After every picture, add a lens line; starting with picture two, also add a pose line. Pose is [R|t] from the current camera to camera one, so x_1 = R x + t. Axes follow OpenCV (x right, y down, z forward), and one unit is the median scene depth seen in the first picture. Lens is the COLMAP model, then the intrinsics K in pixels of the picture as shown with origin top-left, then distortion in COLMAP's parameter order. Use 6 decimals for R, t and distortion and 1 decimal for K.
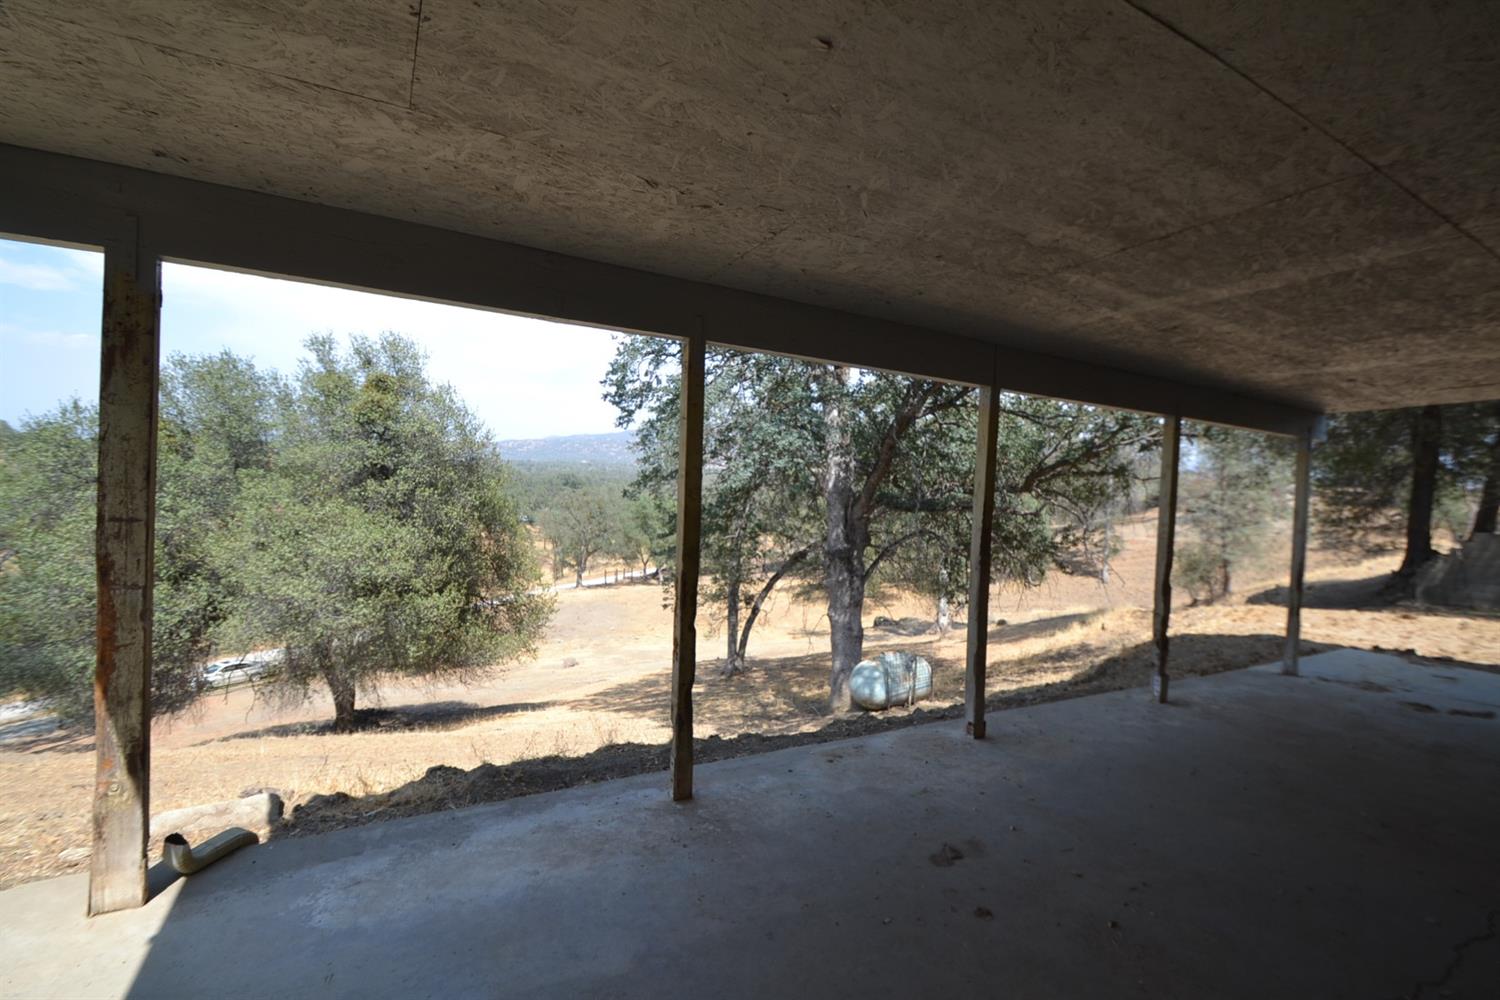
lens RADIAL K [[666.1, 0, 750.6], [0, 666.1, 515.3], [0, 0, 1]] dist [0.012144, -0.014774]
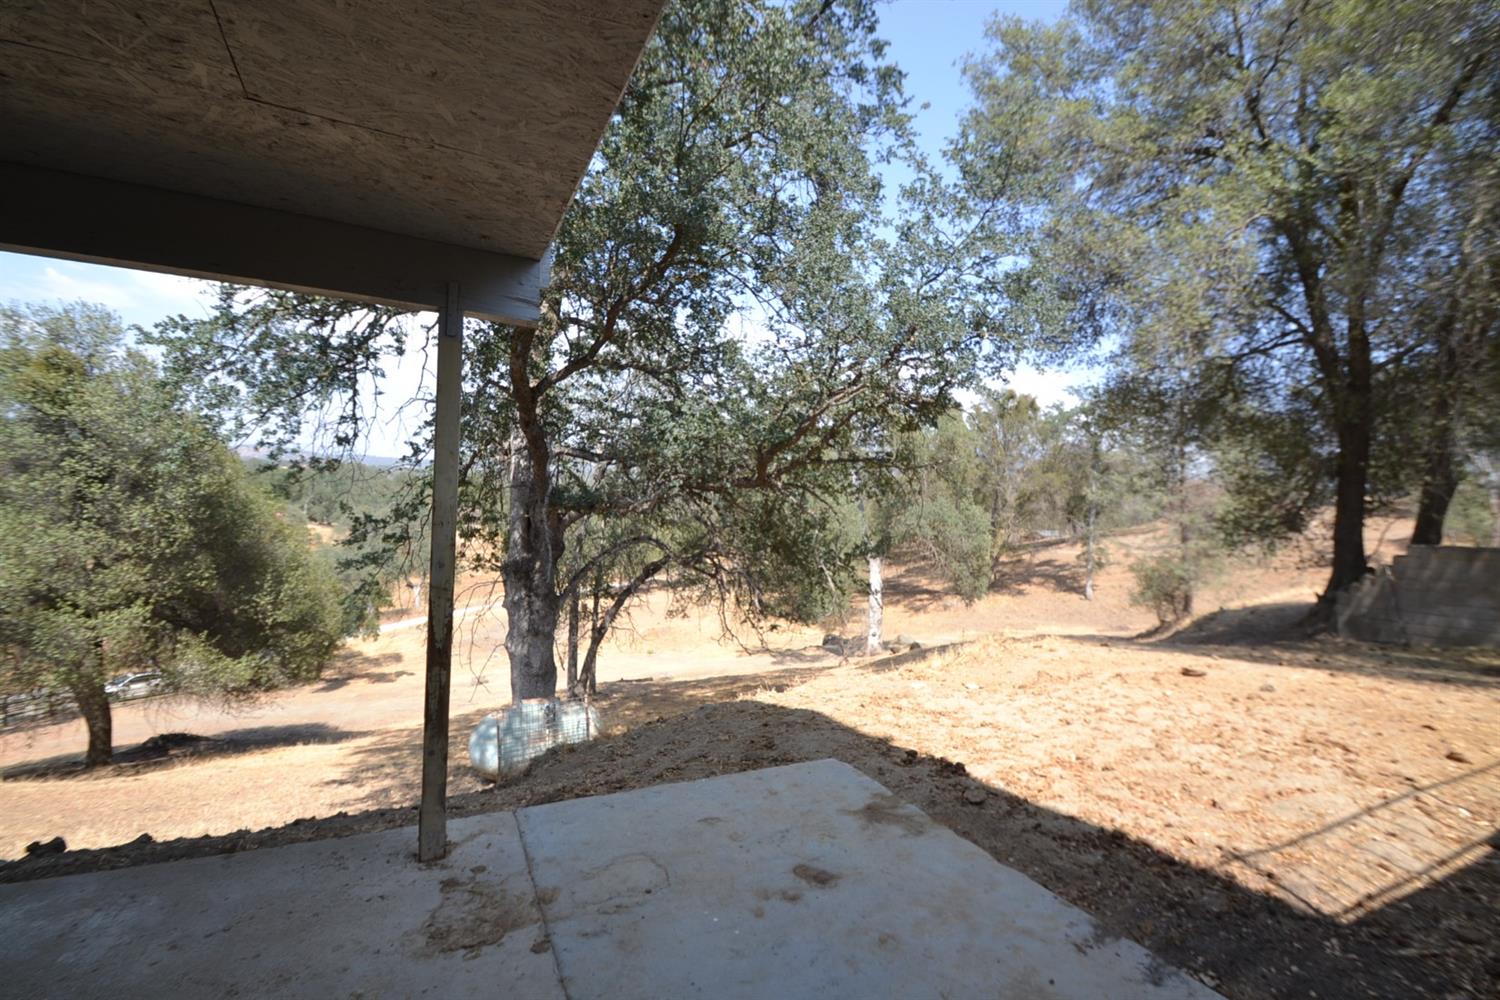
lens RADIAL K [[666.1, 0, 750.6], [0, 666.1, 515.3], [0, 0, 1]] dist [0.012144, -0.014774]
pose [[0.999131, 0.004893, -0.041401, 0.357362], [-0.005572, 0.999852, -0.016292, 0.008744], [0.041315, 0.016508, 0.999010, 0.198636]]
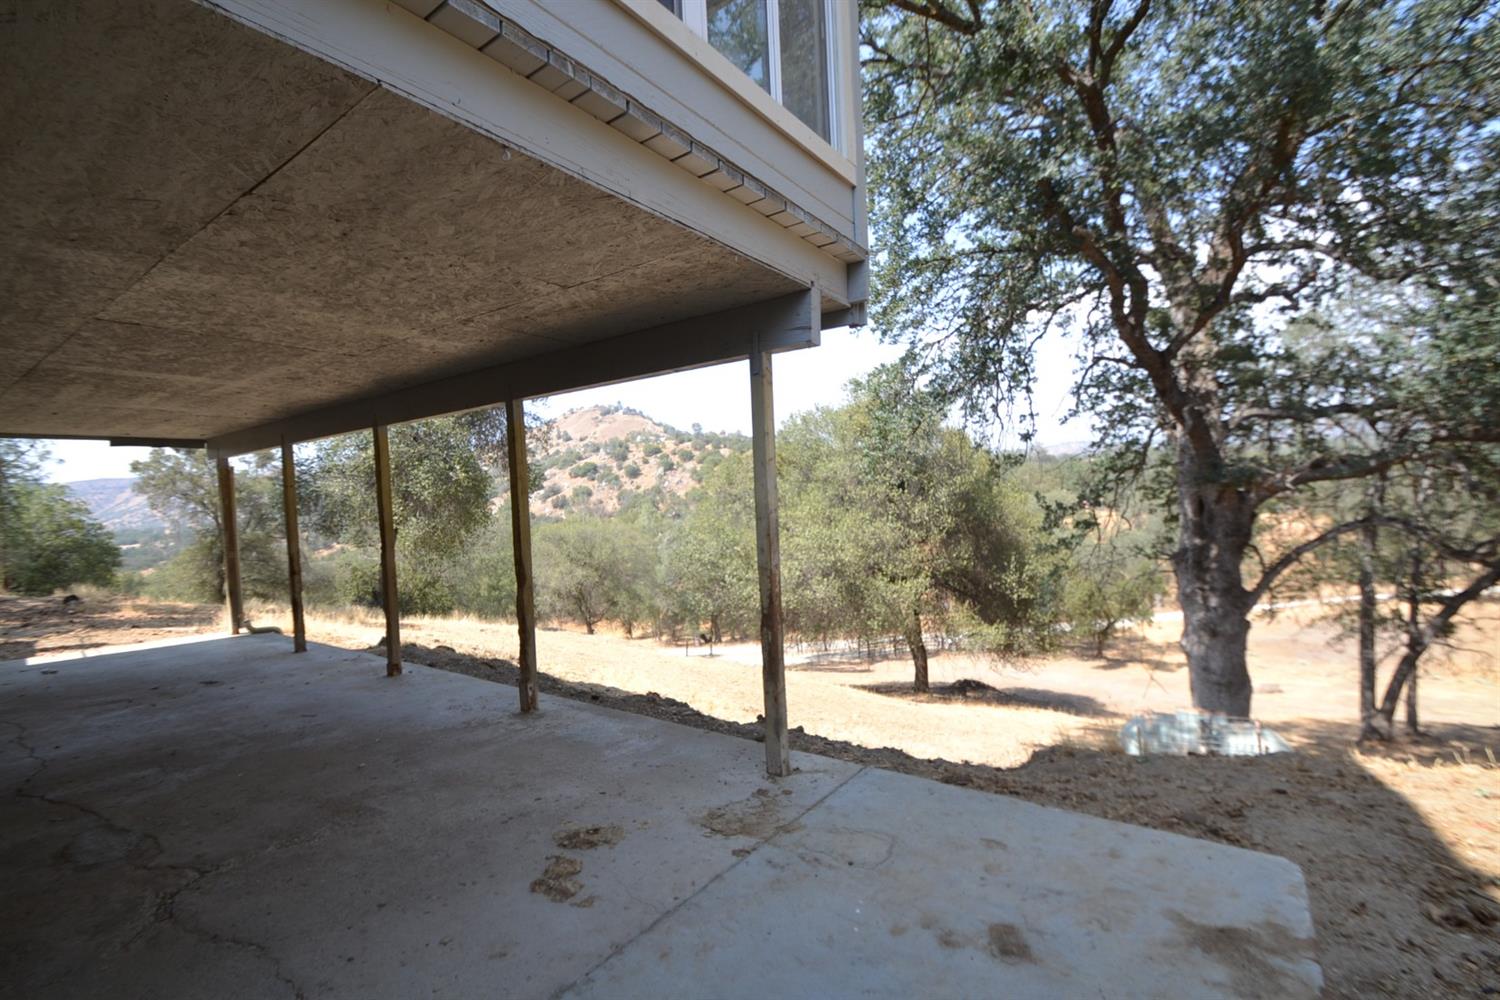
lens RADIAL K [[666.1, 0, 750.6], [0, 666.1, 515.3], [0, 0, 1]] dist [0.012144, -0.014774]
pose [[0.429575, -0.022514, -0.902750, 0.455198], [0.031591, 0.999452, -0.009893, 0.009473], [0.902478, -0.024269, 0.430051, 0.257190]]
